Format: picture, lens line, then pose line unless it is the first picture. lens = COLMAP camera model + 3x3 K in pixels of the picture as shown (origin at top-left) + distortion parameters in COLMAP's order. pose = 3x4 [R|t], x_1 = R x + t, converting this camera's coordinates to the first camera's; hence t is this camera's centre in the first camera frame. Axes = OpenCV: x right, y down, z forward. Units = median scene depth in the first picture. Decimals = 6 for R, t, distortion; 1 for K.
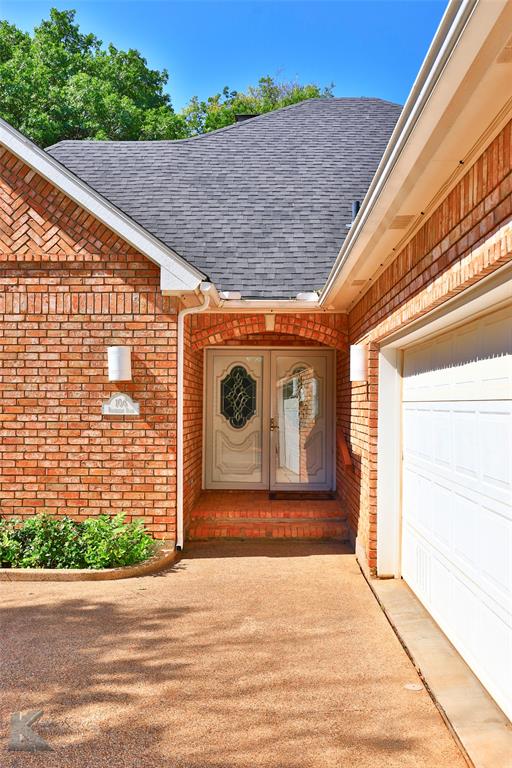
lens RADIAL K [[761.0, 0, 255.4], [0, 761.0, 385.2], [0, 0, 1]] dist [-0.005753, 0.000000]
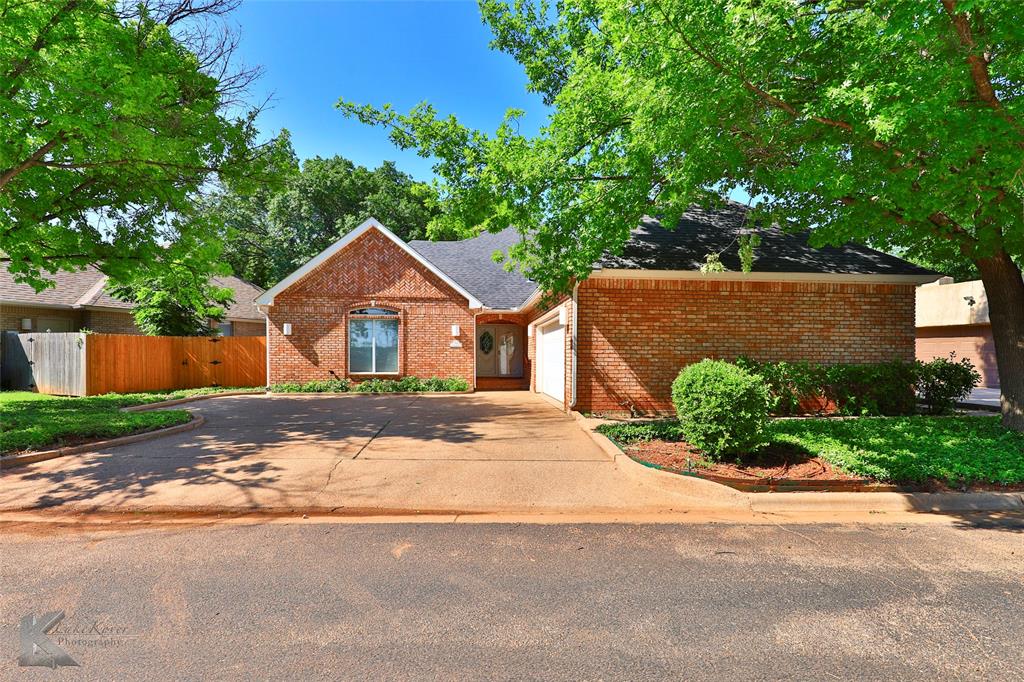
lens RADIAL K [[502.2, 0, 512.1], [0, 502.2, 341.0], [0, 0, 1]] dist [0.000018, -0.000007]
pose [[0.994937, 0.000910, 0.100500, -0.152564], [-0.000032, 0.999962, -0.008737, 0.032689], [-0.100505, 0.008689, 0.994899, -1.082748]]
